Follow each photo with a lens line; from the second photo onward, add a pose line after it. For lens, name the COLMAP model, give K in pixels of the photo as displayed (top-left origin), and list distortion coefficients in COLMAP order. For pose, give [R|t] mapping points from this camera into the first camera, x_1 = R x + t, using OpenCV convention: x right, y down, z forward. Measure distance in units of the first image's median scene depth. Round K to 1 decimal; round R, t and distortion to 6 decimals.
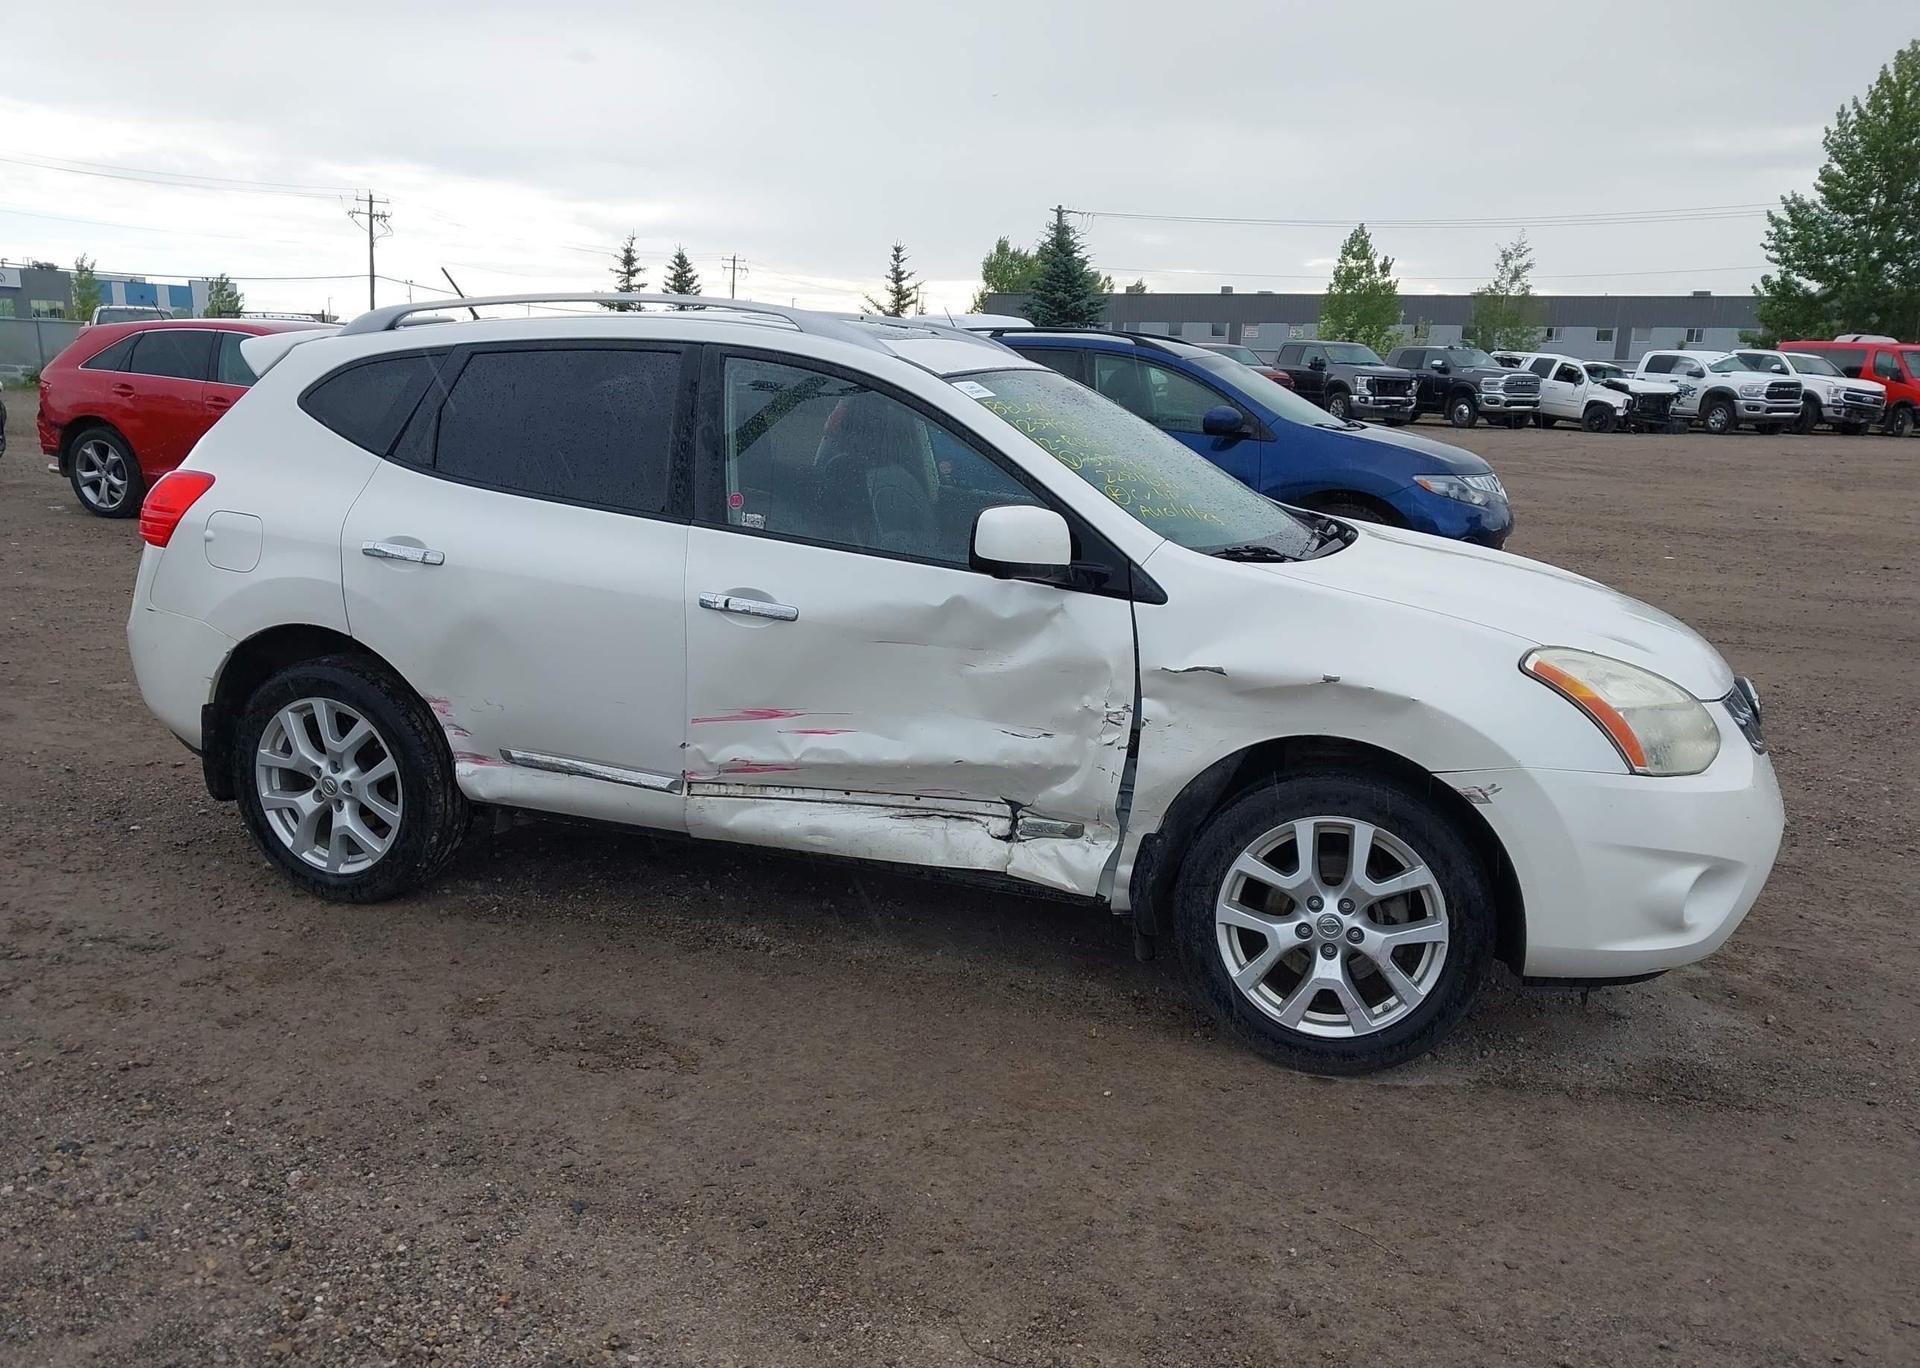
lens RADIAL K [[1536.2, 0, 978.7], [0, 1536.2, 713.7], [0, 0, 1]] dist [0.057345, -0.067205]
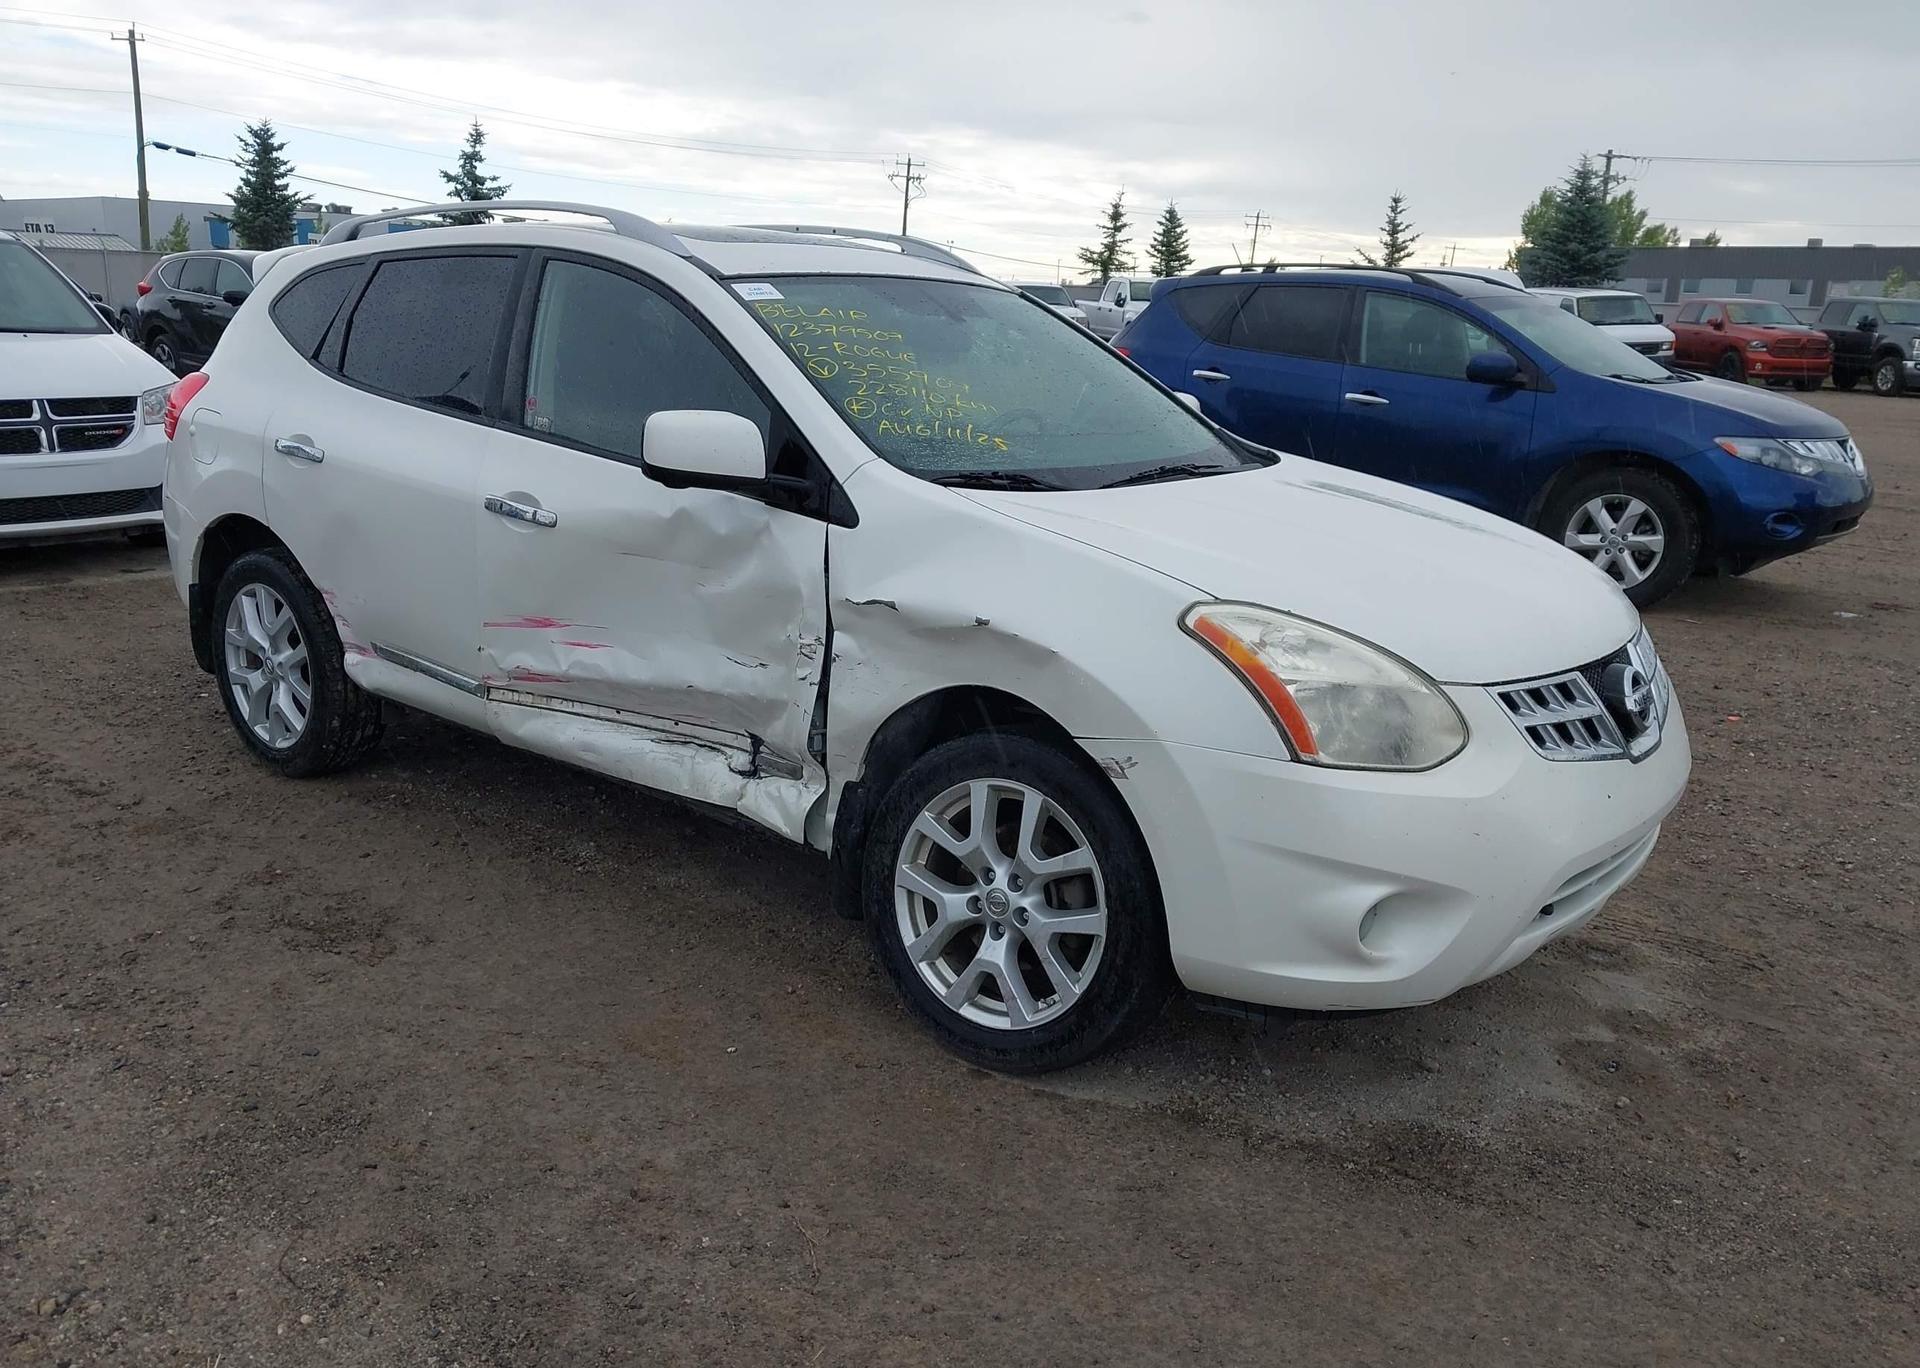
lens RADIAL K [[1535.0, 0, 957.9], [0, 1535.0, 739.4], [0, 0, 1]] dist [0.007111, -0.000020]
pose [[0.945190, 0.095614, -0.312209, 0.432271], [-0.082193, 0.995048, 0.055899, -0.002733], [0.316008, -0.027174, 0.948367, 0.147995]]
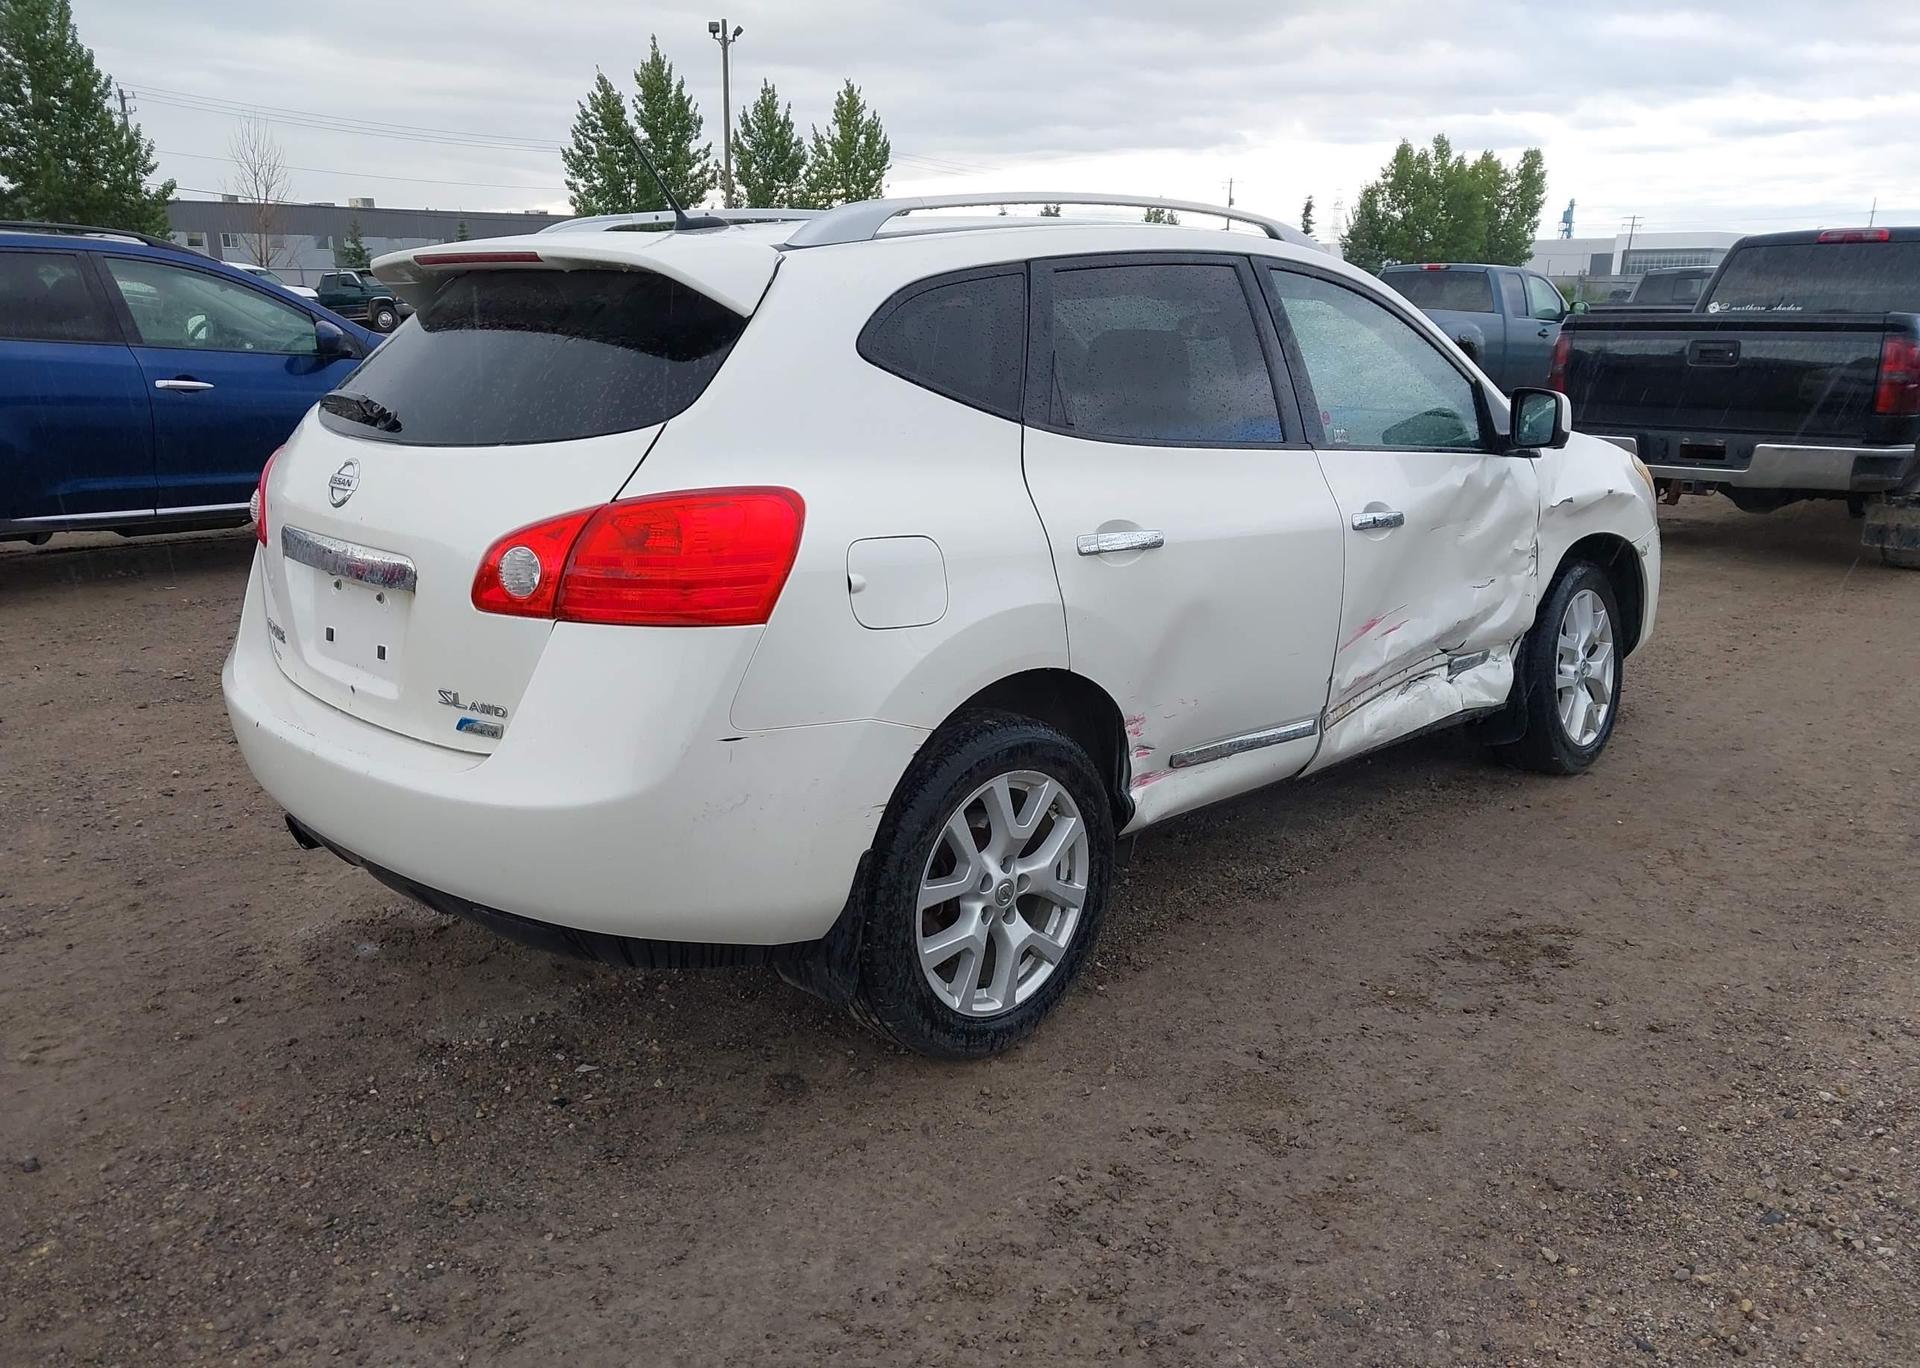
lens RADIAL K [[1532.1, 0, 953.3], [0, 1532.1, 729.9], [0, 0, 1]] dist [0.004215, 0.012342]
pose [[0.442216, -0.275516, 0.853543, -1.148597], [0.211462, 0.956850, 0.199305, -0.194393], [-0.871624, 0.092356, 0.481395, 0.765621]]
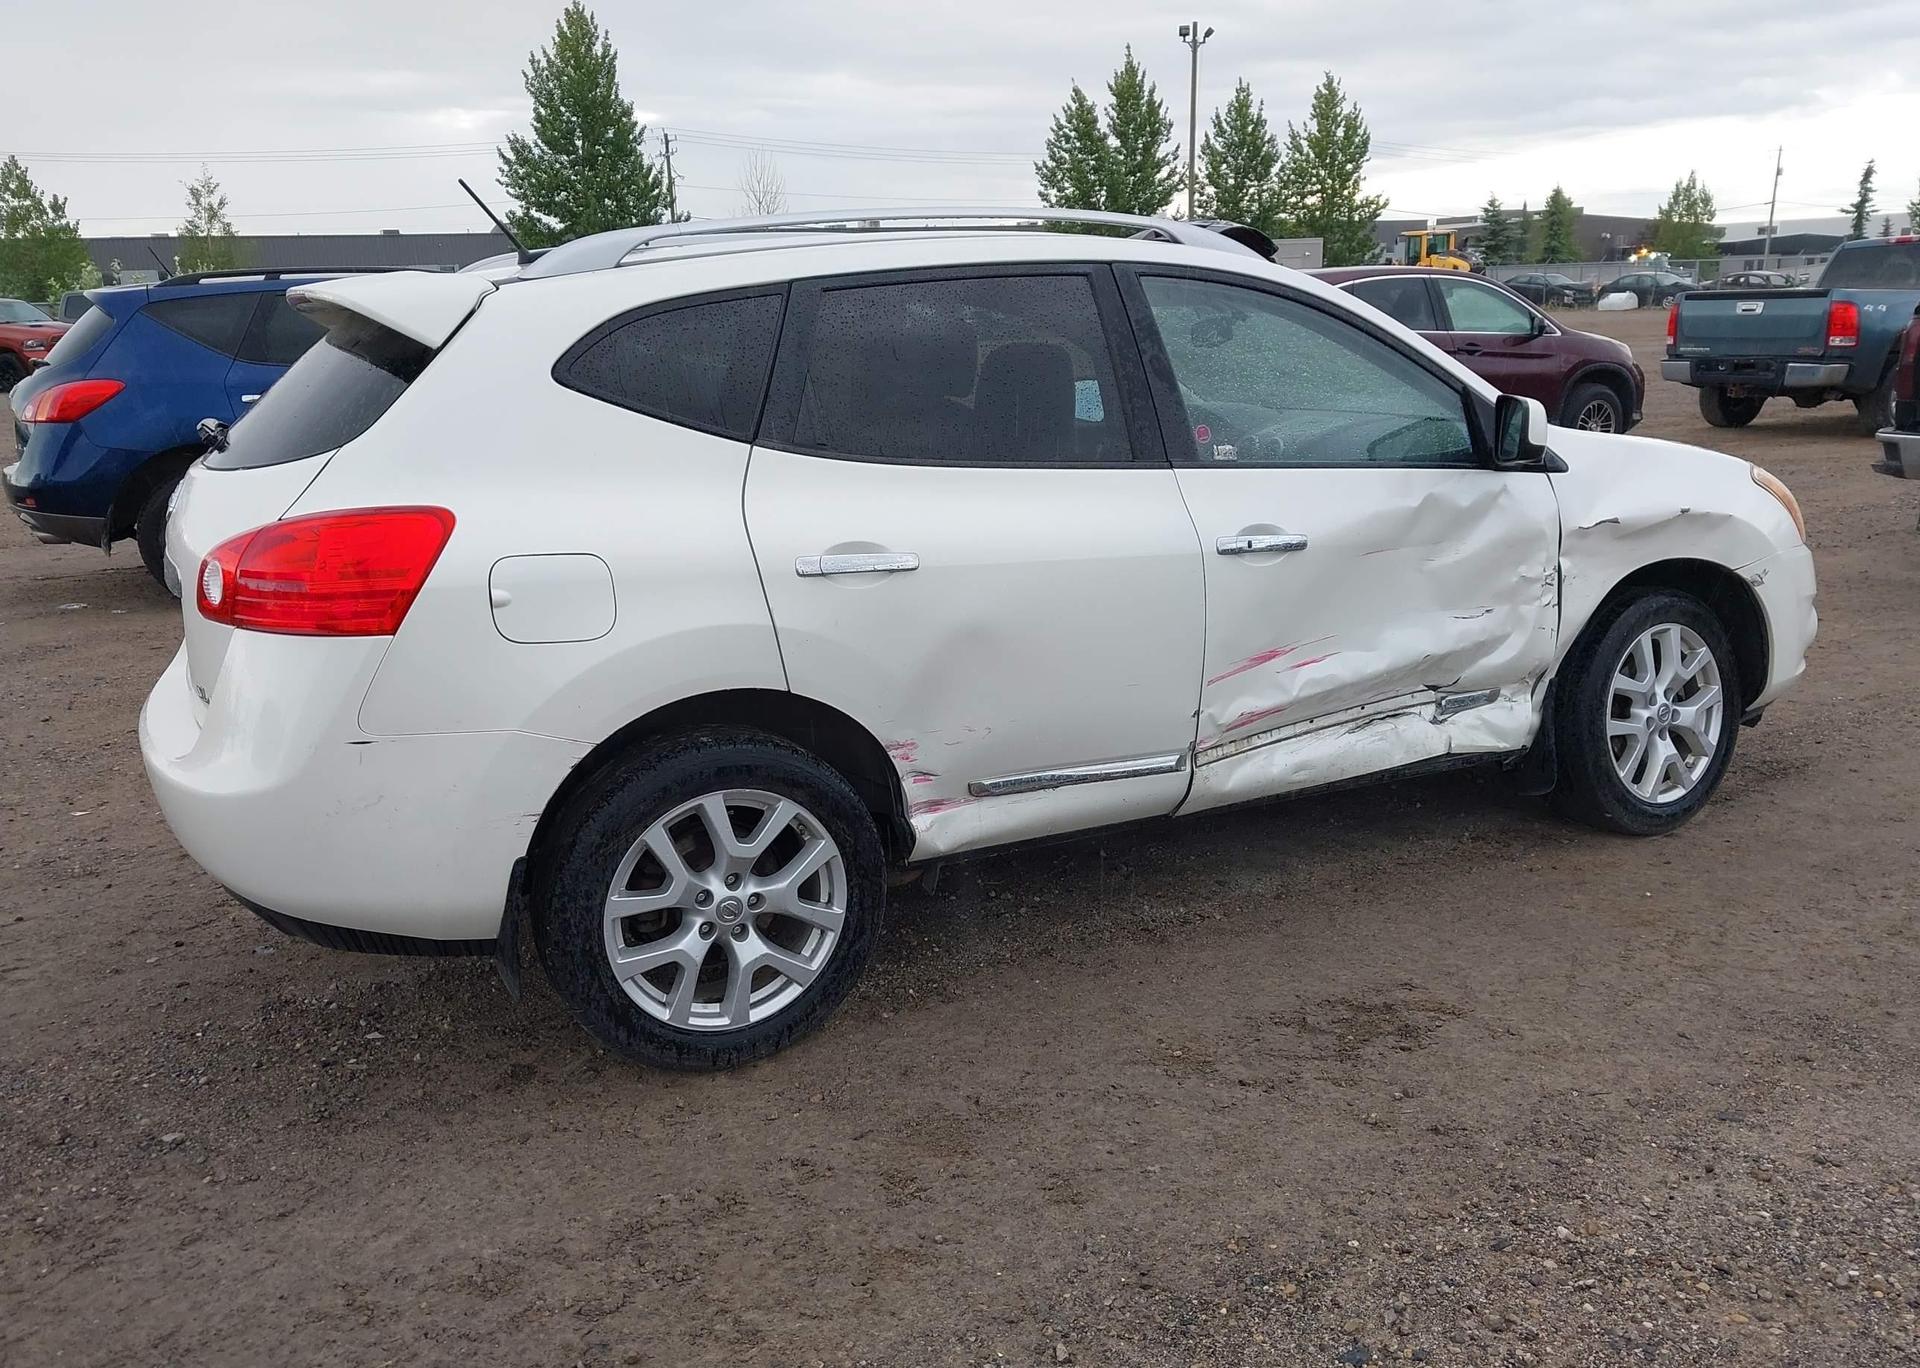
lens RADIAL K [[1532.1, 0, 953.3], [0, 1532.1, 729.9], [0, 0, 1]] dist [0.004215, 0.012342]
pose [[0.695789, -0.244116, 0.675489, -0.916231], [0.211759, 0.968388, 0.131844, -0.120547], [-0.686320, 0.051305, 0.725487, 0.463257]]
